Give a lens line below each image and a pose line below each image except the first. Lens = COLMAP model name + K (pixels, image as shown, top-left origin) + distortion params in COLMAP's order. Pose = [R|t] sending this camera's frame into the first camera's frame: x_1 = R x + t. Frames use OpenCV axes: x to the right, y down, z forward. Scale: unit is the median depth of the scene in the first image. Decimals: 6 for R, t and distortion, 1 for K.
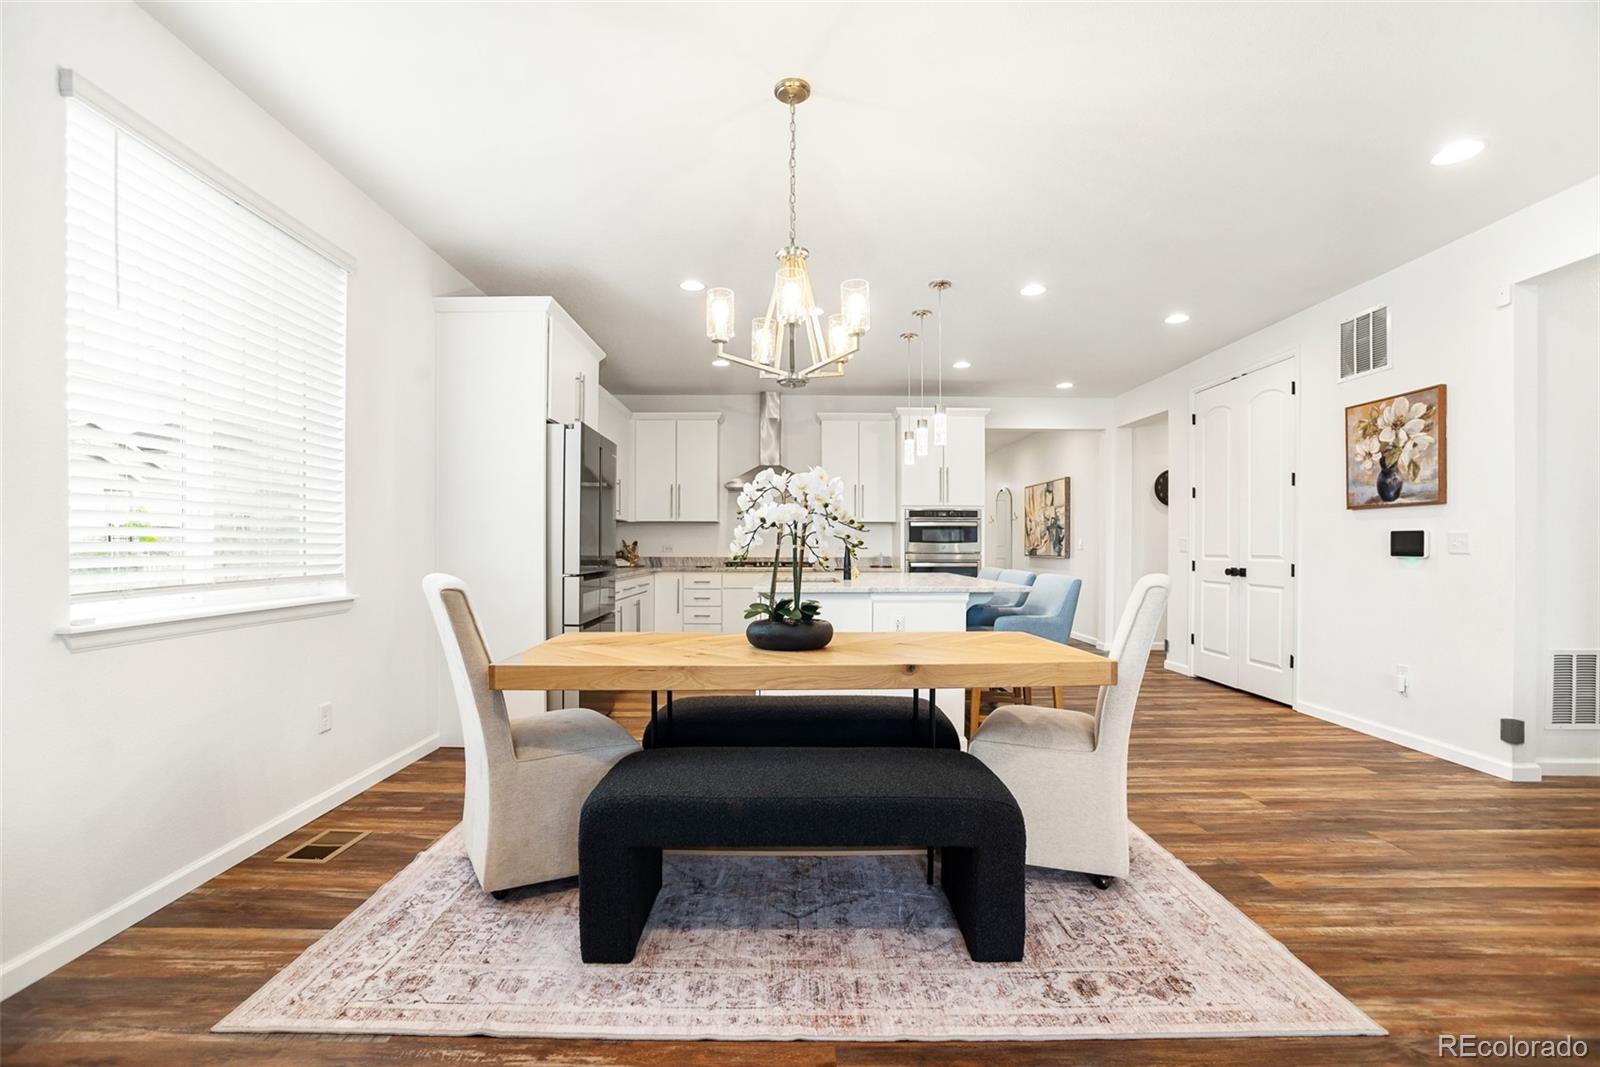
lens RADIAL K [[709.4, 0, 807.1], [0, 709.4, 540.0], [0, 0, 1]] dist [-0.018009, 0.000958]
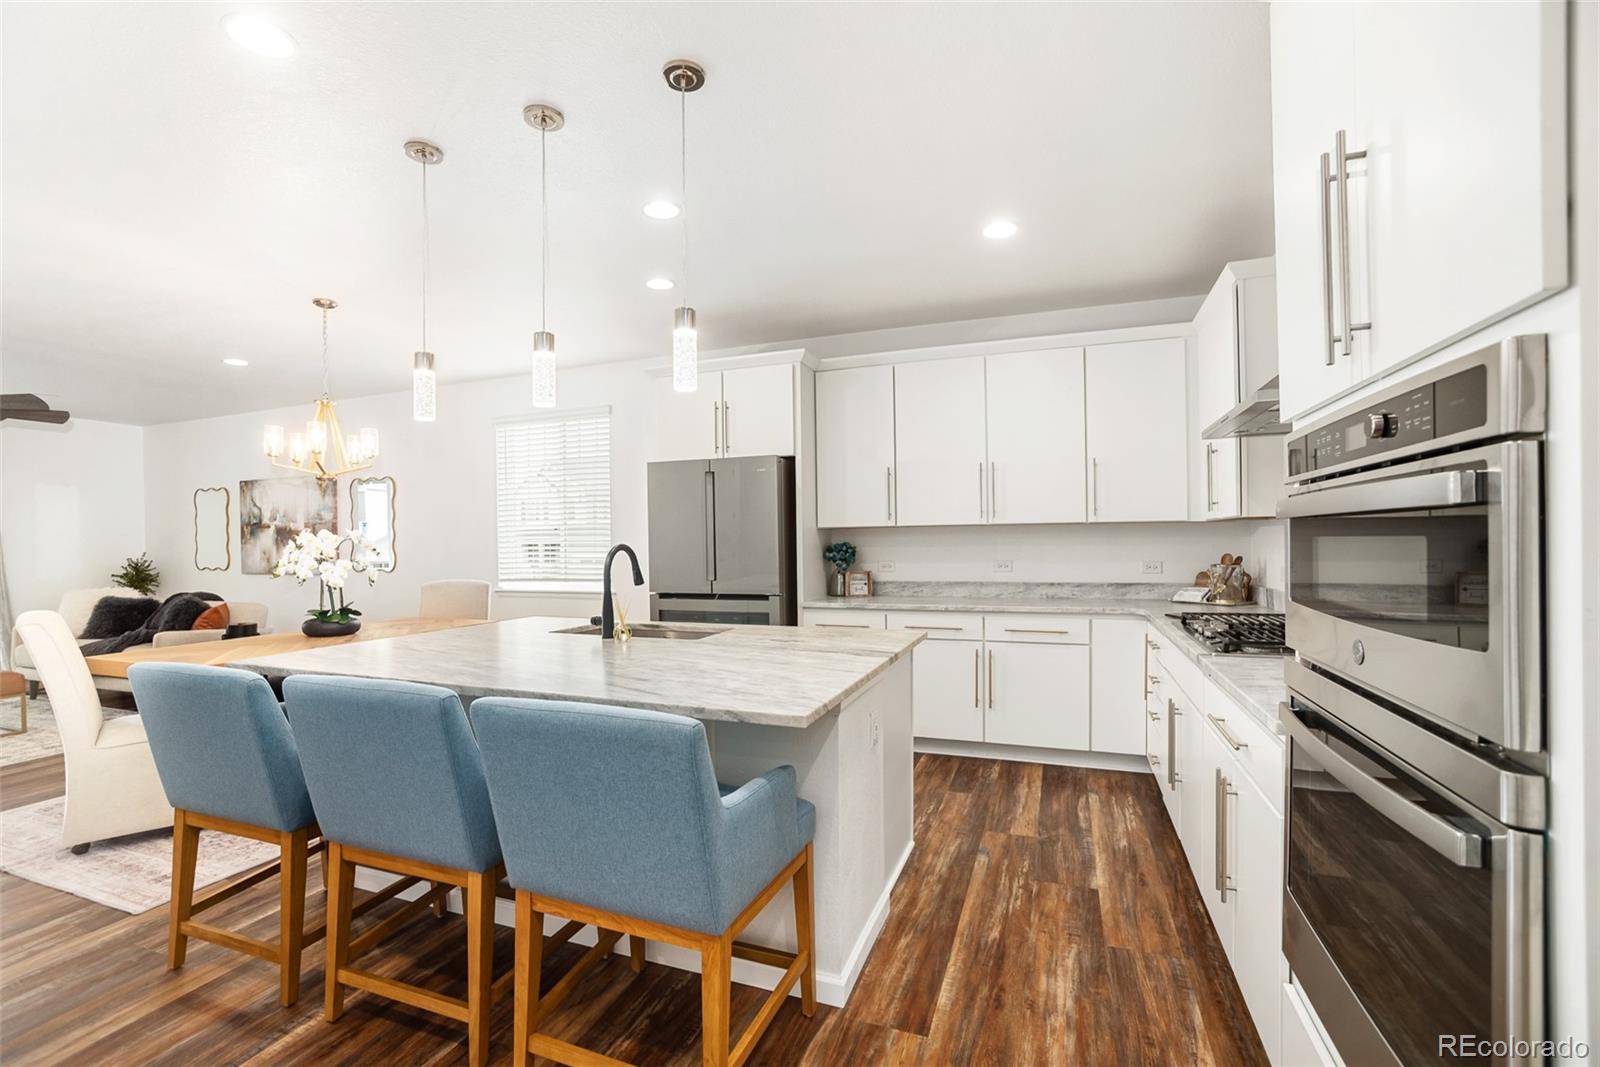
lens RADIAL K [[702.6, 0, 790.2], [0, 702.6, 536.5], [0, 0, 1]] dist [-0.060719, 0.025089]
pose [[-0.385065, -0.001830, -0.922888, 0.631314], [0.019653, 0.999755, -0.010182, -0.026291], [0.922680, -0.022058, -0.384935, 1.578917]]
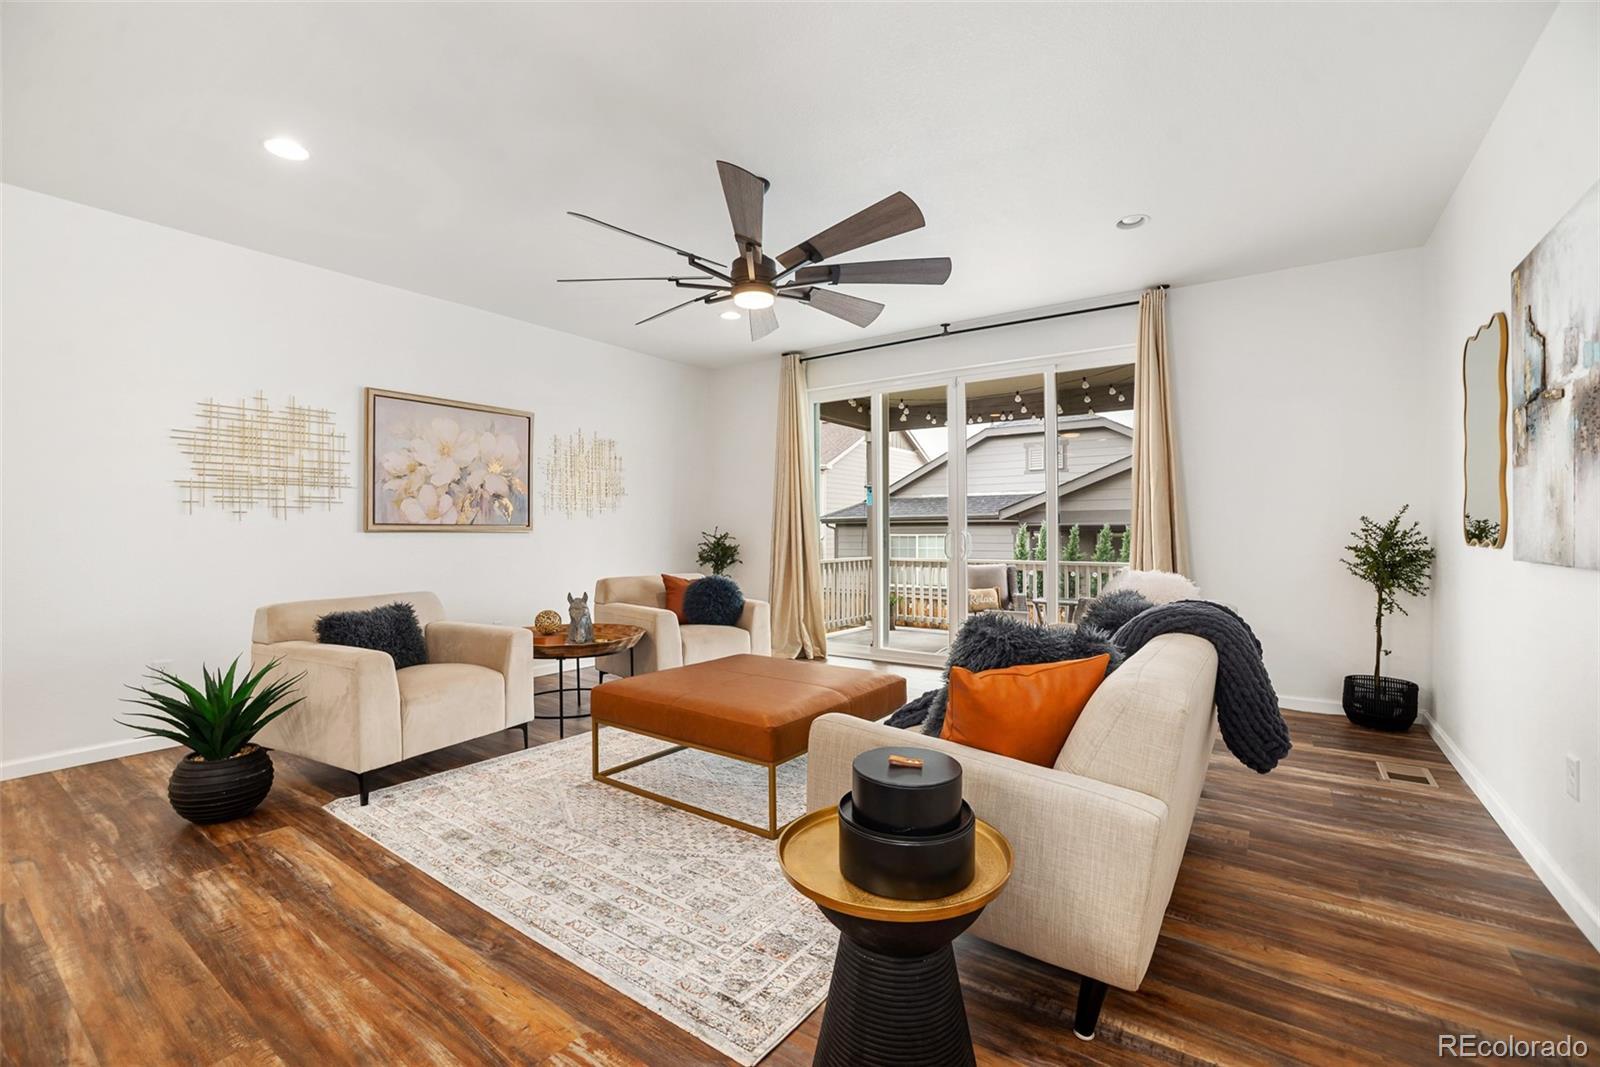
lens RADIAL K [[693.3, 0, 793.5], [0, 693.3, 535.1], [0, 0, 1]] dist [-0.059364, 0.022031]
pose [[-0.800040, -0.002509, 0.599941, -0.304246], [-0.002086, 0.999997, 0.001400, 0.003312], [-0.599943, -0.000132, -0.800043, 0.390490]]
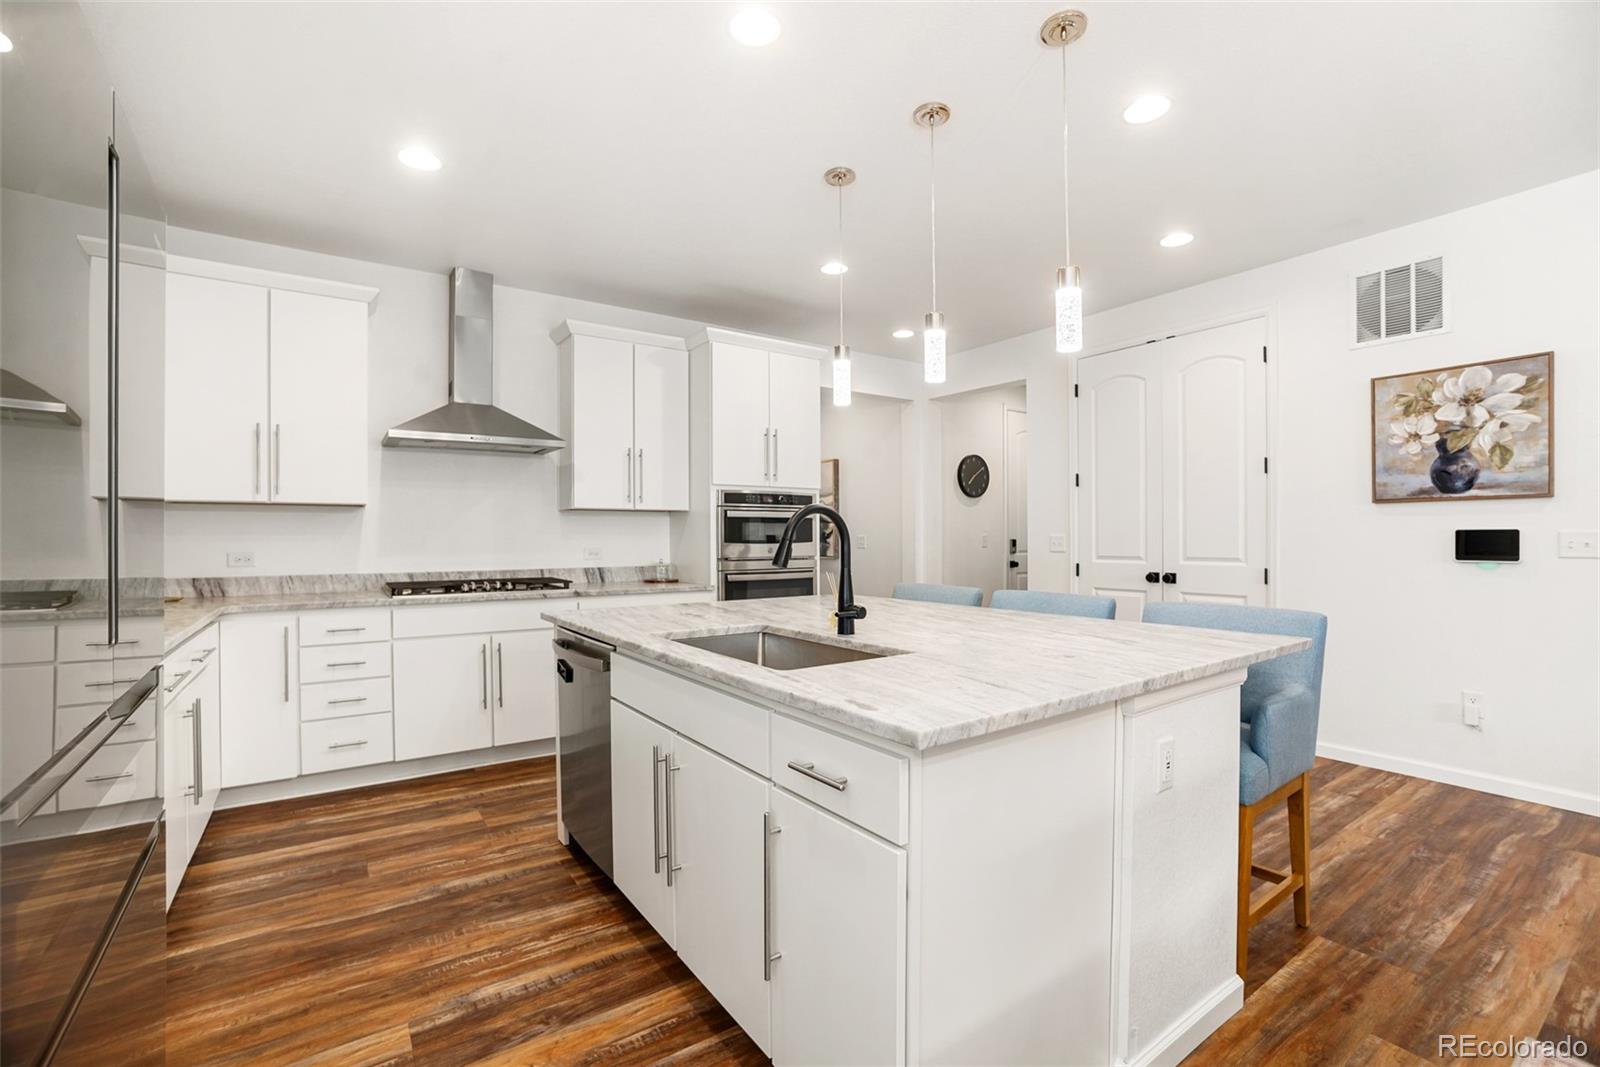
lens RADIAL K [[706.7, 0, 792.6], [0, 706.7, 535.2], [0, 0, 1]] dist [-0.060623, 0.023669]
pose [[0.837075, -0.003983, 0.547074, -0.248717], [0.001512, 0.999987, 0.004967, -0.011079], [-0.547086, -0.003330, 0.837070, 0.738318]]
